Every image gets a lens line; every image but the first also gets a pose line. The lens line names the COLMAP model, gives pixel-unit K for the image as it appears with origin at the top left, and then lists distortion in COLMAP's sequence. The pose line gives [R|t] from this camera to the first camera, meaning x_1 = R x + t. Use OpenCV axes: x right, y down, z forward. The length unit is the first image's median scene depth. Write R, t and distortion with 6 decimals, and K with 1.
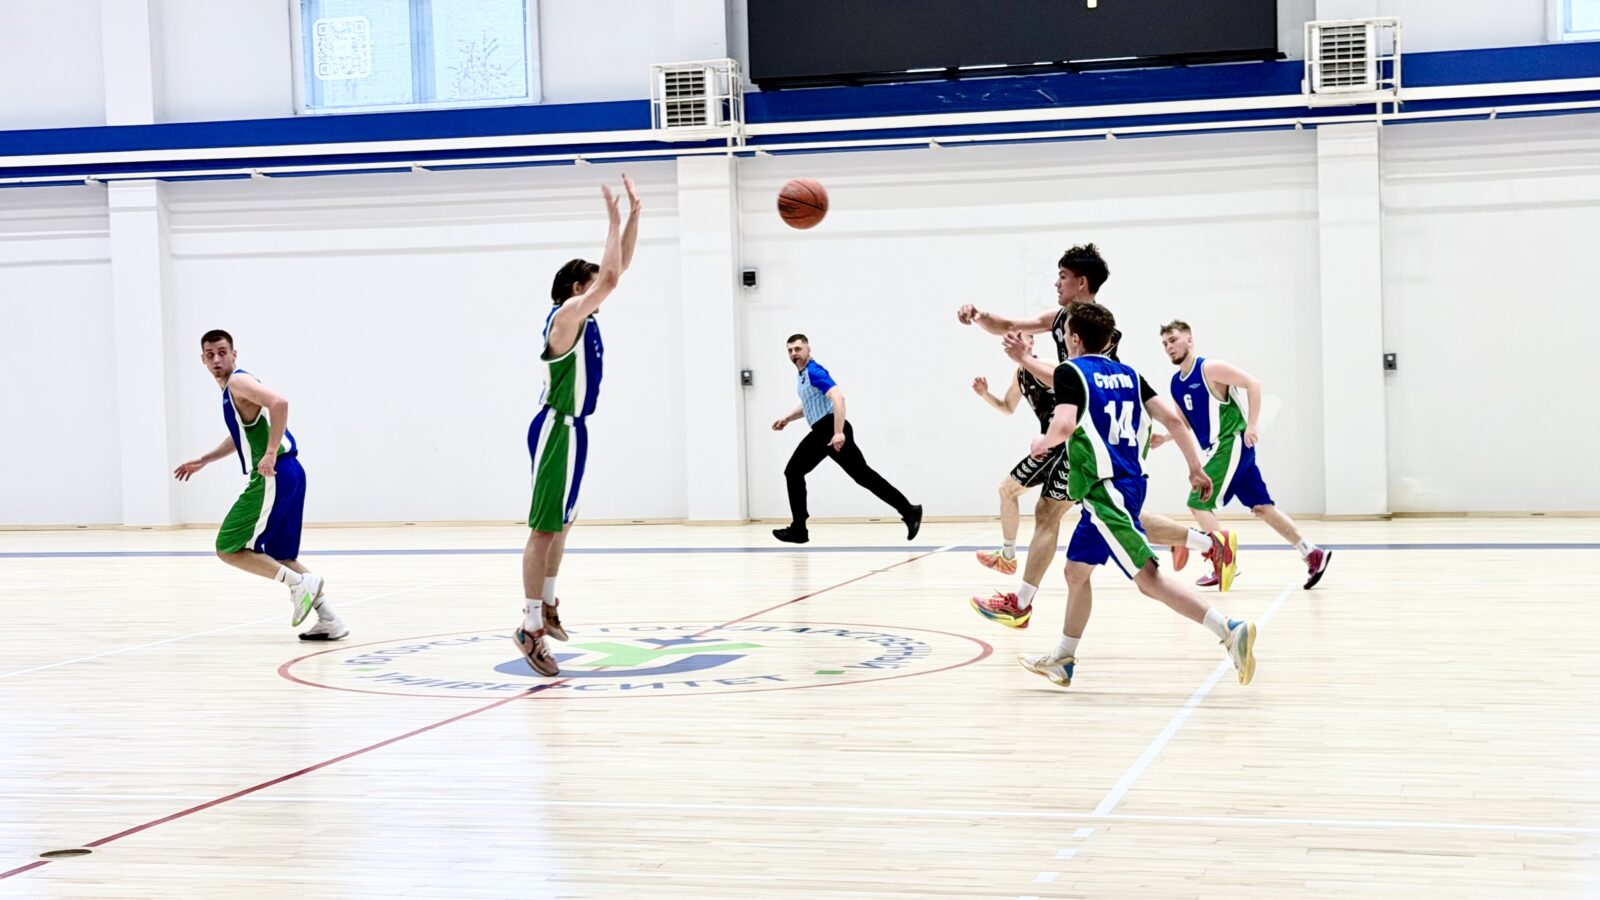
lens RADIAL K [[2607.3, 0, 800.0], [0, 2607.3, 450.0], [0, 0, 1]] dist [0.155365, 0.071880]
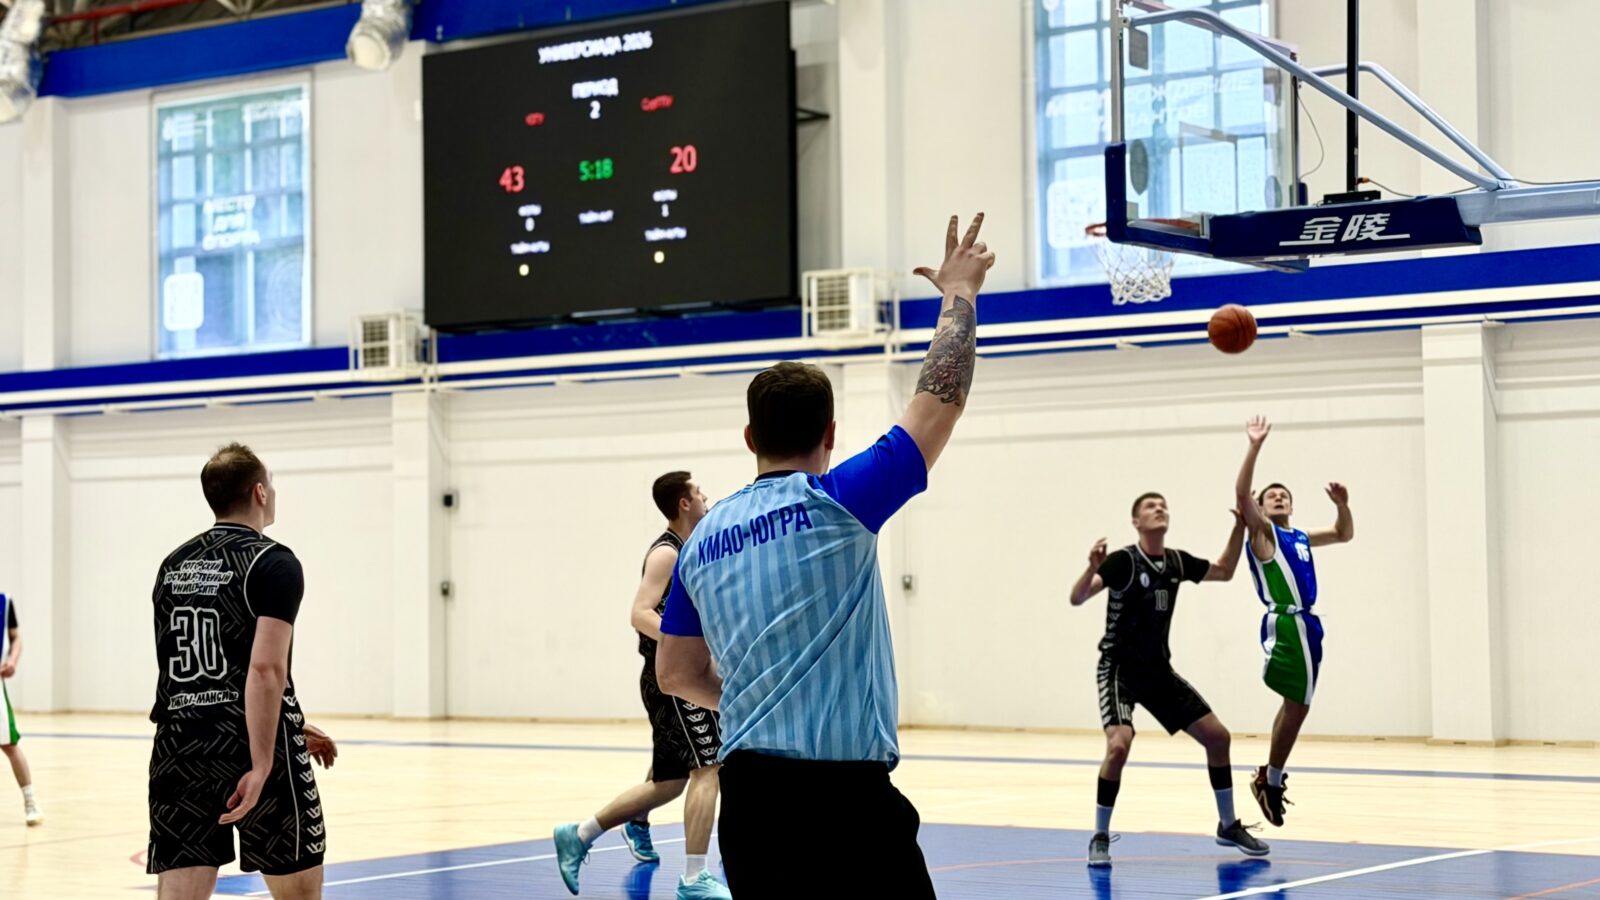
lens RADIAL K [[2989.6, 0, 800.0], [0, 2989.6, 450.0], [0, 0, 1]] dist [0.150898, -0.004433]
pose [[0.932367, -0.003470, -0.361497, 0.585652], [-0.020536, 0.997831, -0.062545, -0.009935], [0.360930, 0.065738, 0.930273, -0.143160]]
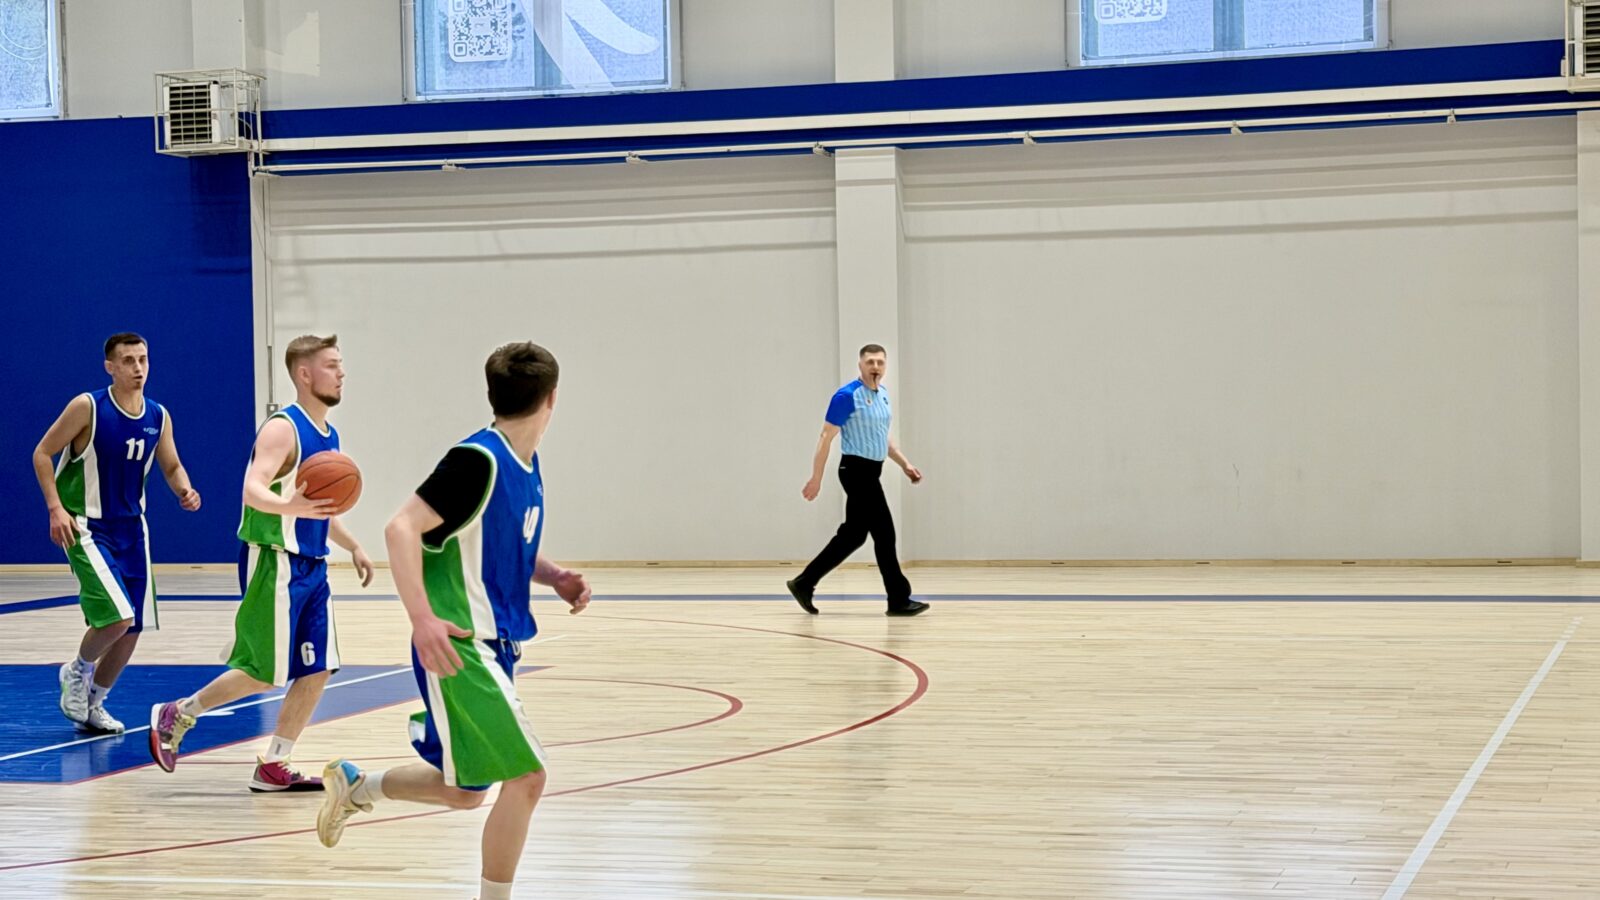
lens RADIAL K [[2939.9, 0, 800.0], [0, 2939.9, 450.0], [0, 0, 1]] dist [0.160544, -0.142001]
pose [[0.999309, 0.005012, -0.036818, -0.251697], [-0.005411, 0.999928, -0.010754, 0.003663], [0.036762, 0.010946, 0.999264, 0.073331]]
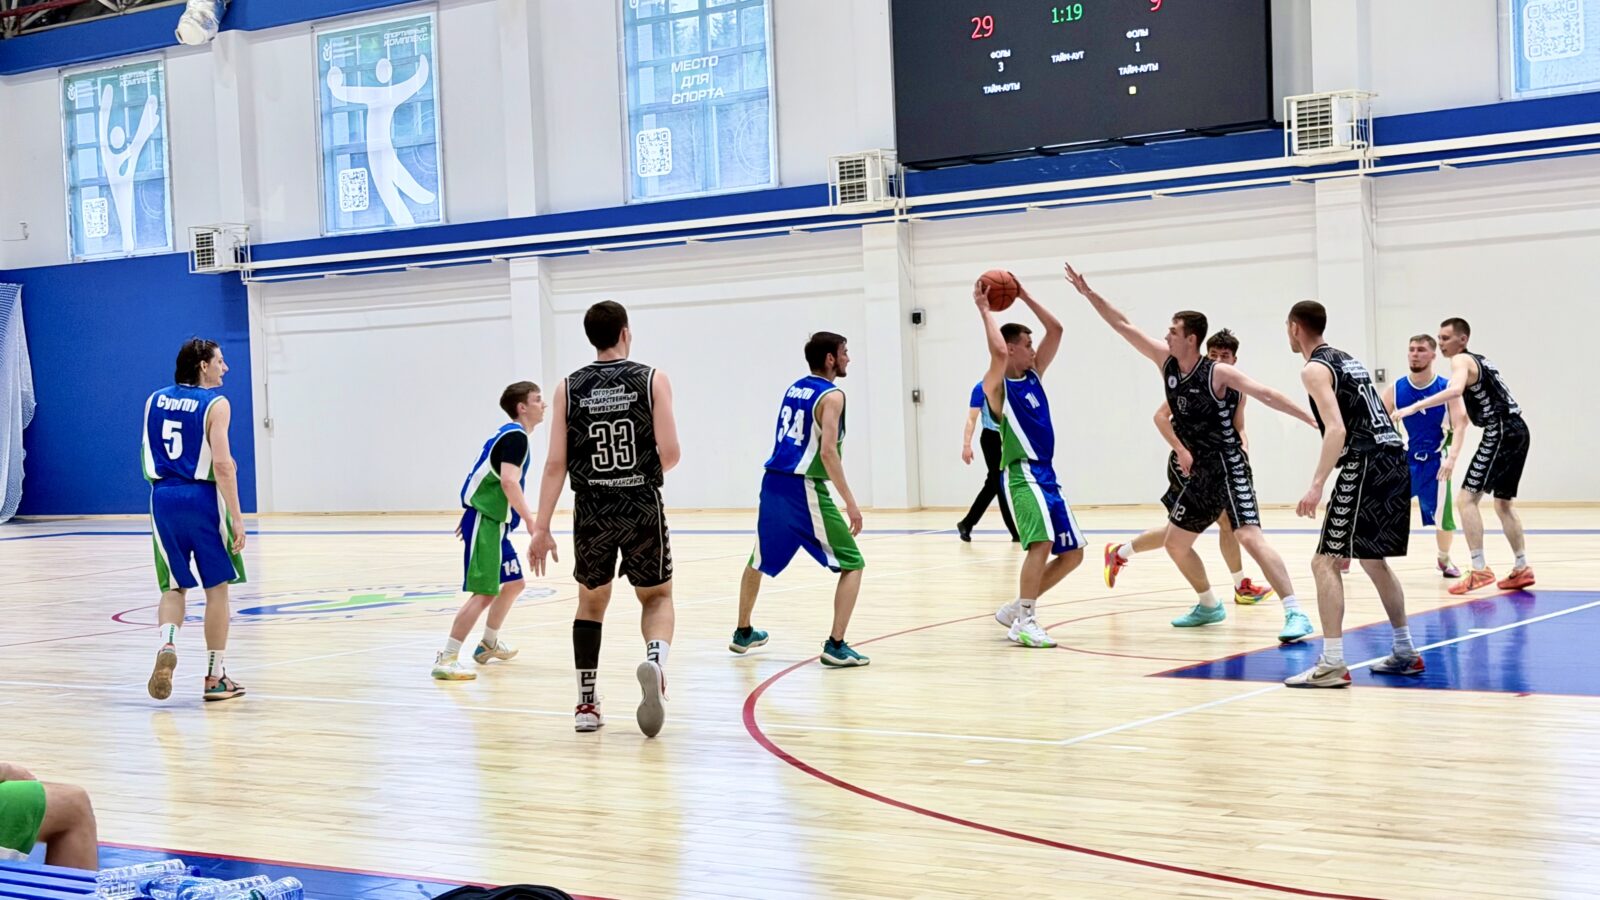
lens RADIAL K [[2418.2, 0, 810.3], [0, 2418.2, 454.9], [0, 0, 1]] dist [0.162274, -0.063301]
pose [[0.924771, -0.006809, -0.380462, 0.379993], [0.009837, 0.999934, 0.006013, -0.006671], [0.380396, -0.009303, 0.924777, -0.110157]]
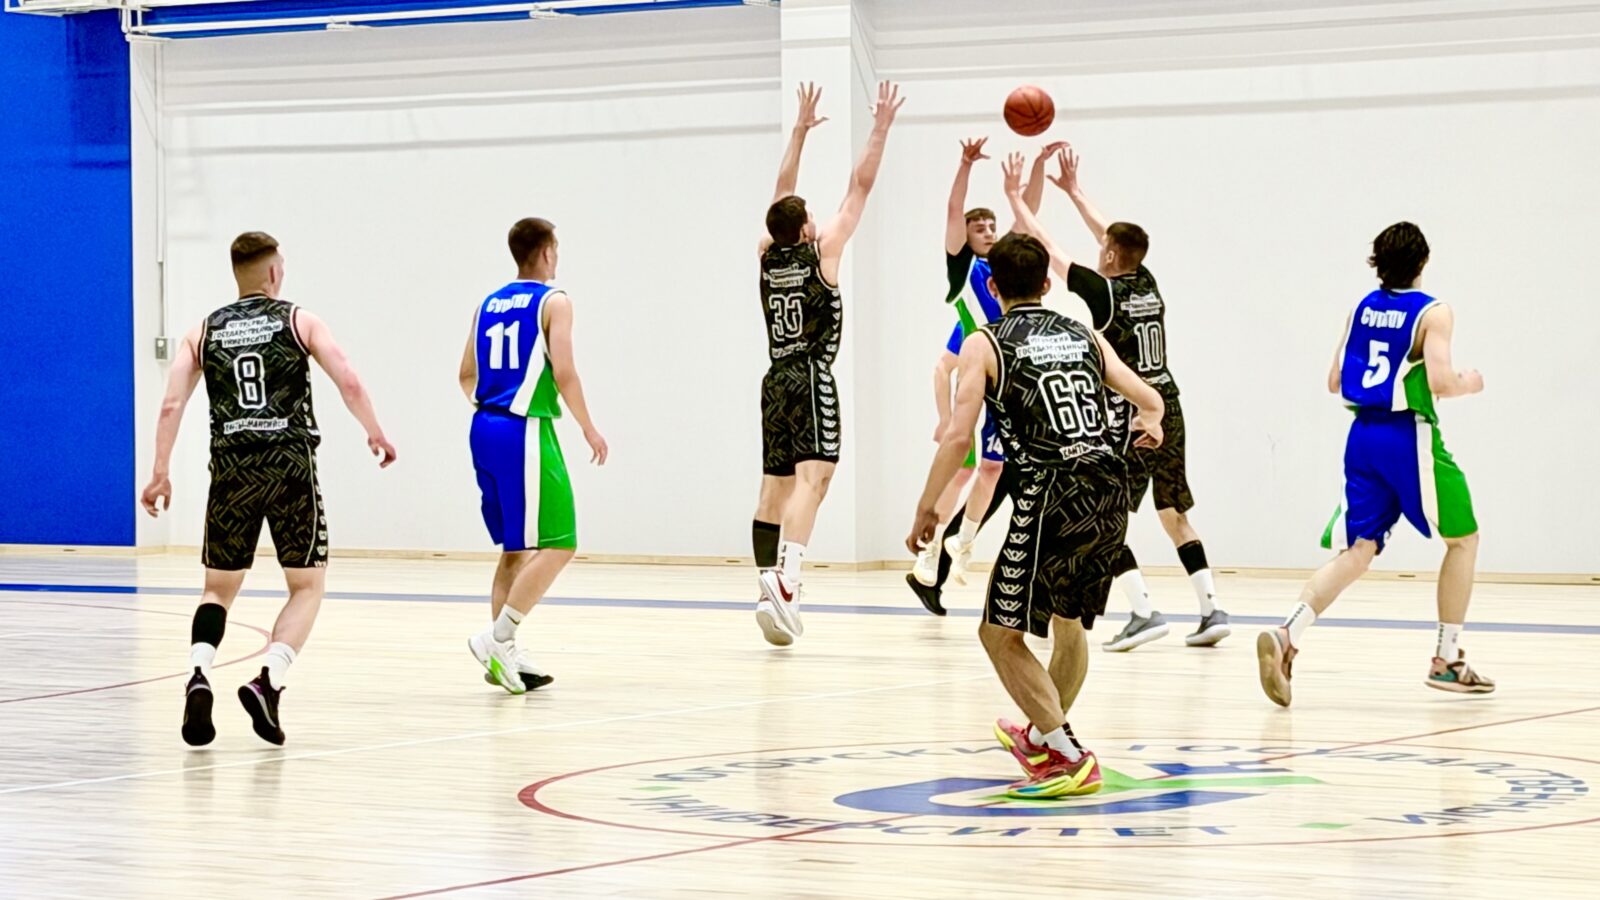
lens RADIAL K [[4756.4, 0, 800.0], [0, 4756.4, 450.0], [0, 0, 1]] dist [0.109846, 1.188930]
pose [[0.937574, 0.021069, -0.347147, 0.135079], [-0.020776, 0.999774, 0.004567, -0.002164], [0.347165, 0.002930, 0.937800, -0.036054]]
